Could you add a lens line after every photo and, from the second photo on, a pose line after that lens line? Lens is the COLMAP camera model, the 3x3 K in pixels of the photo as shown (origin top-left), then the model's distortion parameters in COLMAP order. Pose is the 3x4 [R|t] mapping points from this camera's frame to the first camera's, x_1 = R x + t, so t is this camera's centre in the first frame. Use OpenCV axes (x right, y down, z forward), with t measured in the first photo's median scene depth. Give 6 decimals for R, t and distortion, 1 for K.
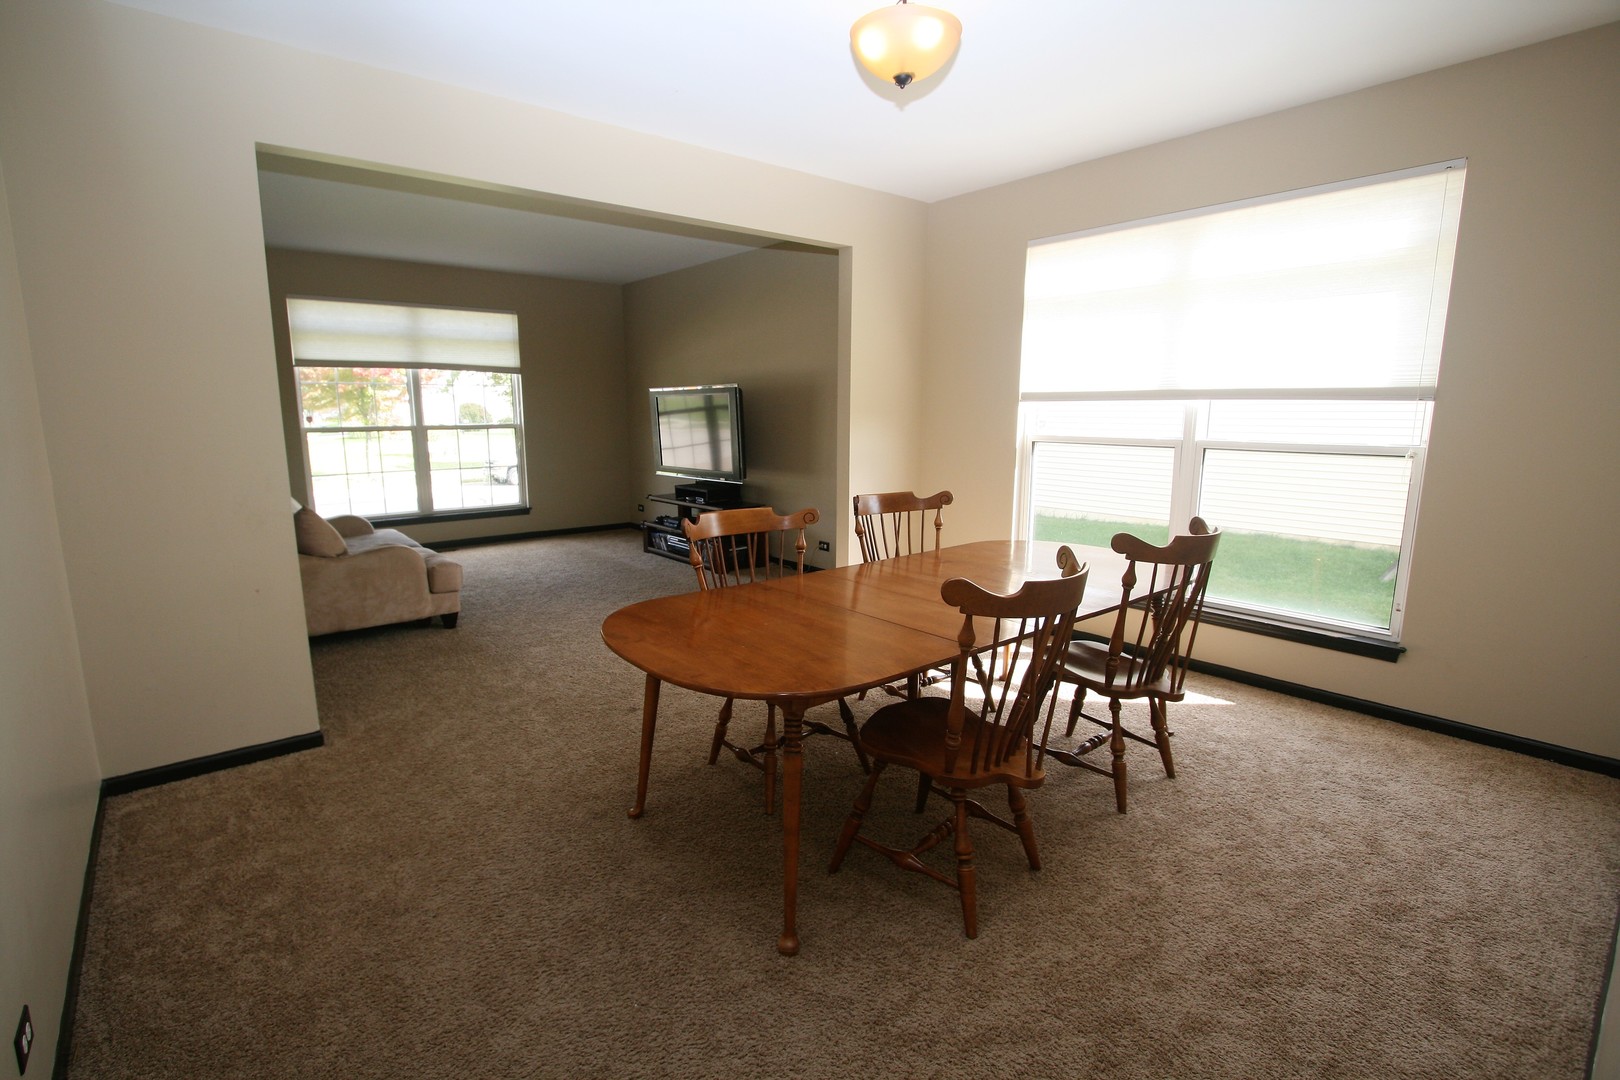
lens RADIAL K [[753.3, 0, 798.4], [0, 753.3, 537.8], [0, 0, 1]] dist [-0.017113, 0.002497]
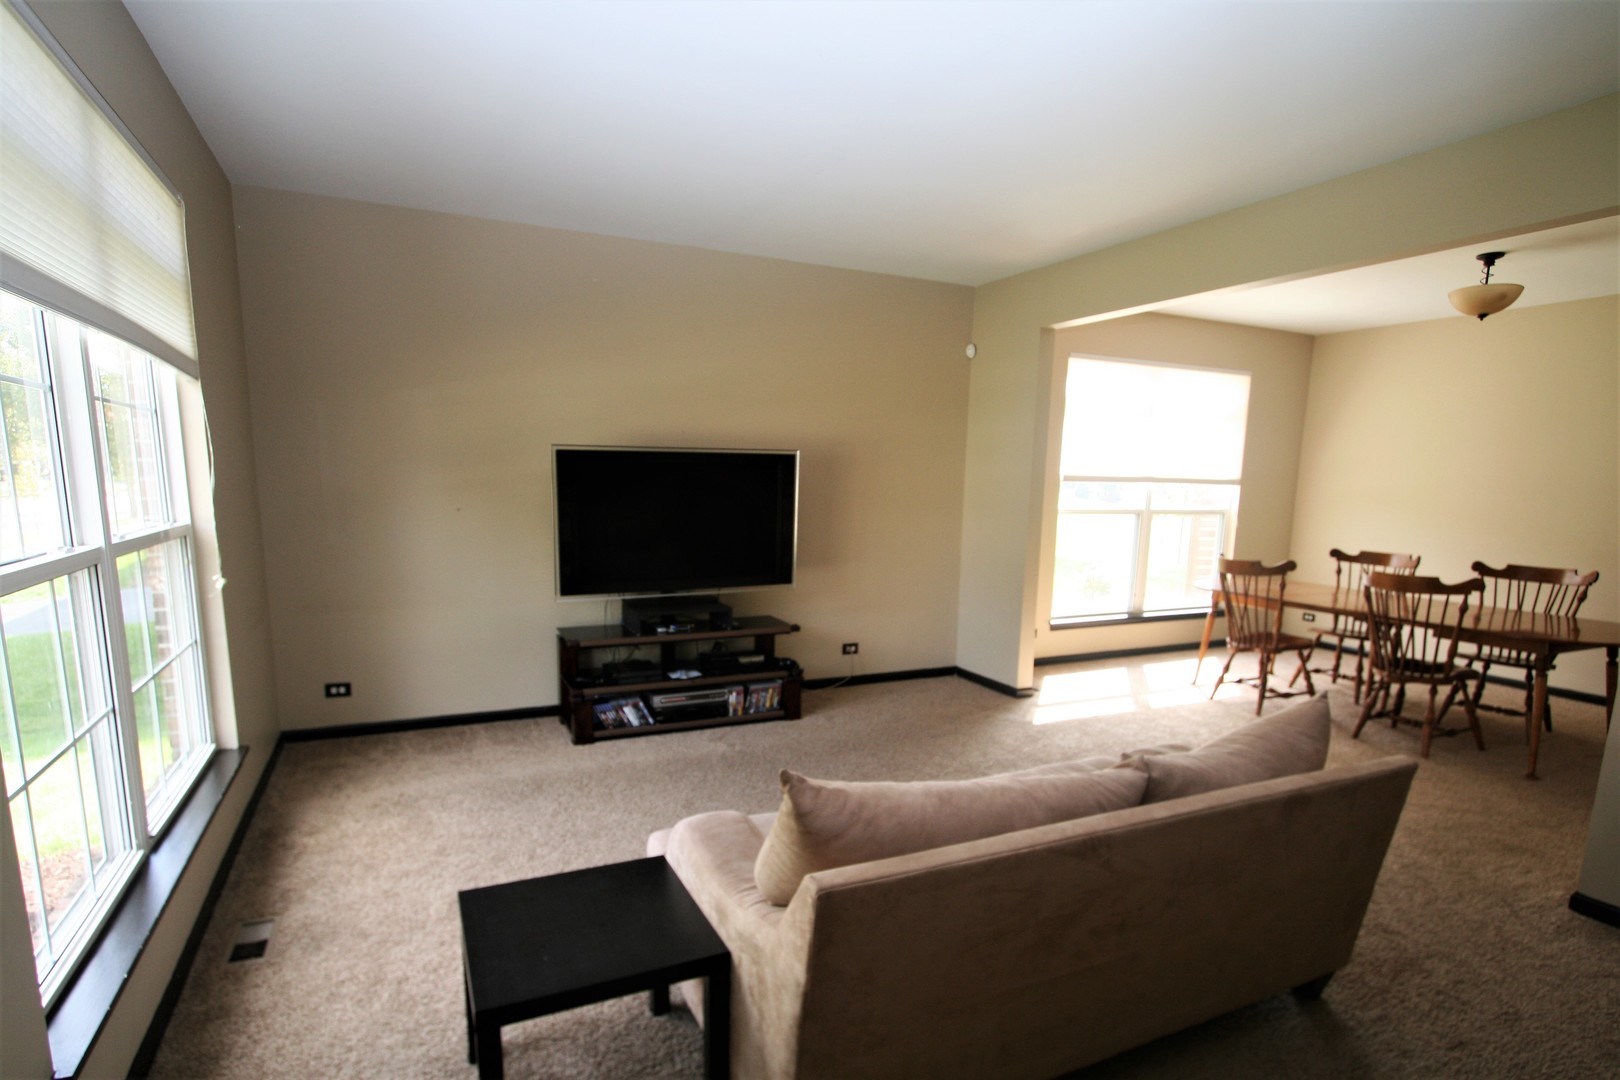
lens RADIAL K [[848.0, 0, 833.0], [0, 848.0, 628.4], [0, 0, 1]] dist [-0.006864, -0.000299]
pose [[0.223944, -0.172081, 0.959290, -0.741308], [0.143809, 0.979349, 0.142108, -0.125385], [-0.963934, 0.106130, 0.244066, 0.665808]]
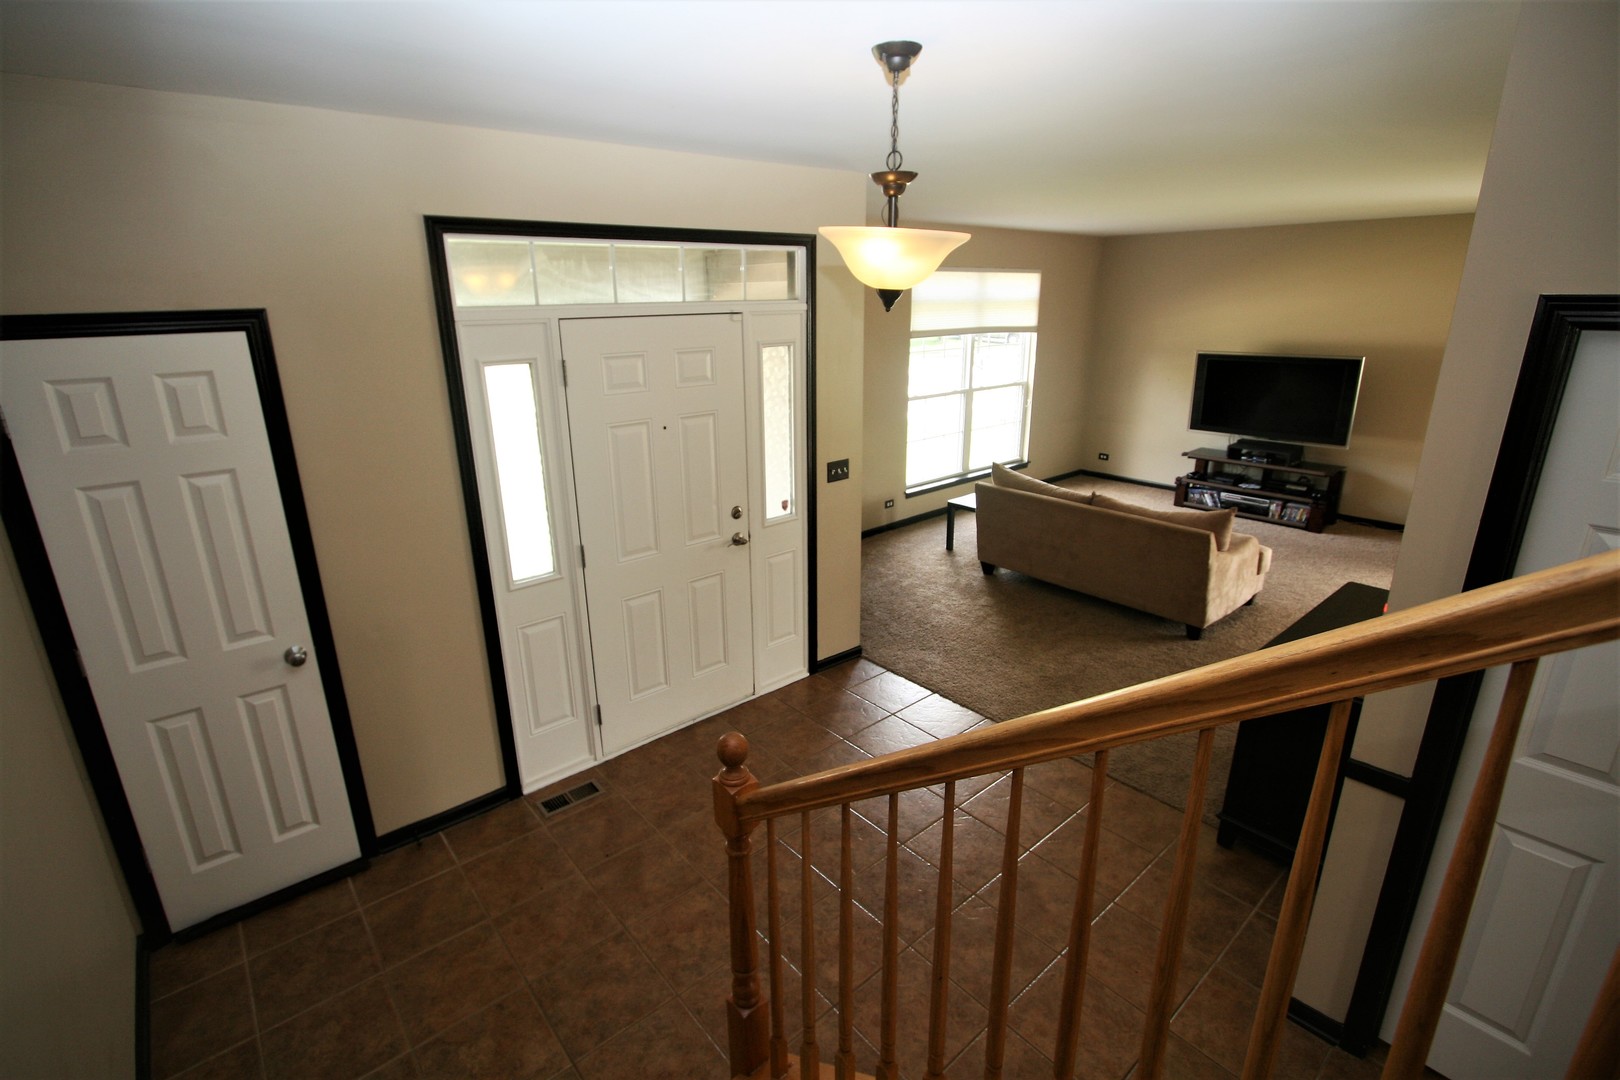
lens RADIAL K [[753.3, 0, 797.3], [0, 753.3, 528.6], [0, 0, 1]] dist [-0.017113, 0.002497]
pose [[0.999762, -0.017224, 0.013417, -0.757479], [0.015429, 0.992168, 0.123956, -0.089821], [-0.015447, -0.123720, 0.992197, -0.050220]]
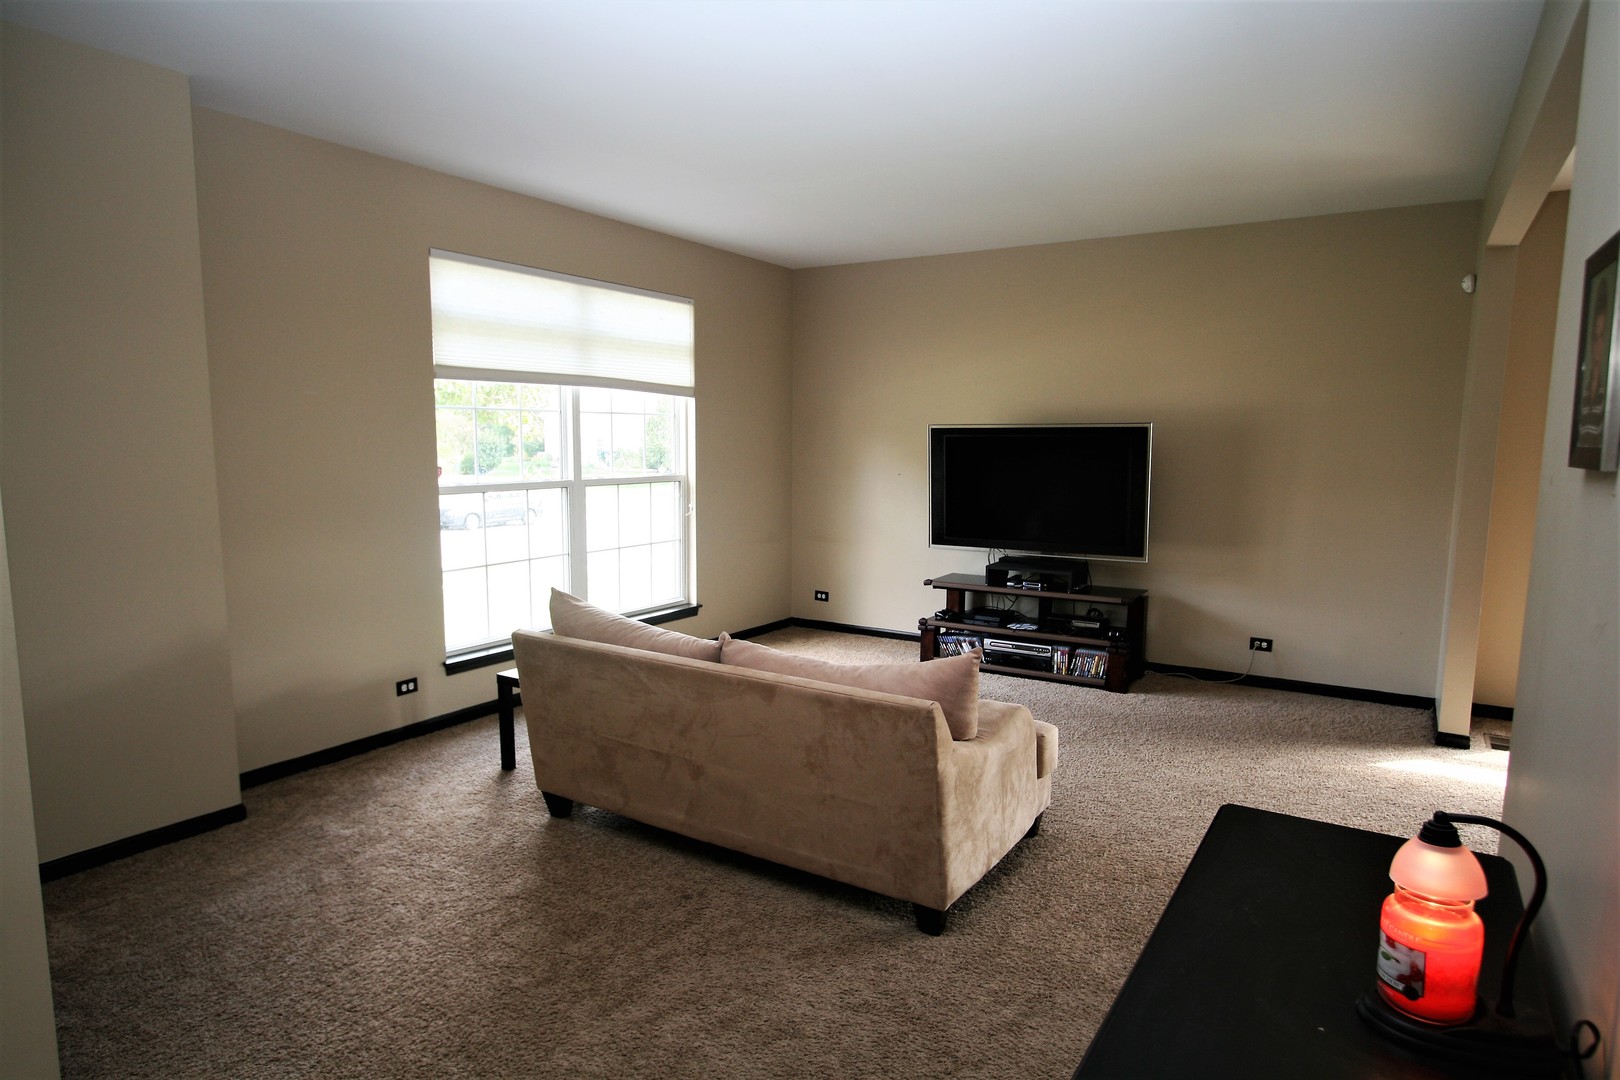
lens RADIAL K [[949.3, 0, 808.2], [0, 949.3, 553.0], [0, 0, 1]] dist [-0.016244, 0.000387]
pose [[0.948245, -0.030887, 0.316035, -0.569523], [0.046718, 0.997998, -0.042635, -0.049564], [-0.314086, 0.055193, 0.947789, 0.220874]]
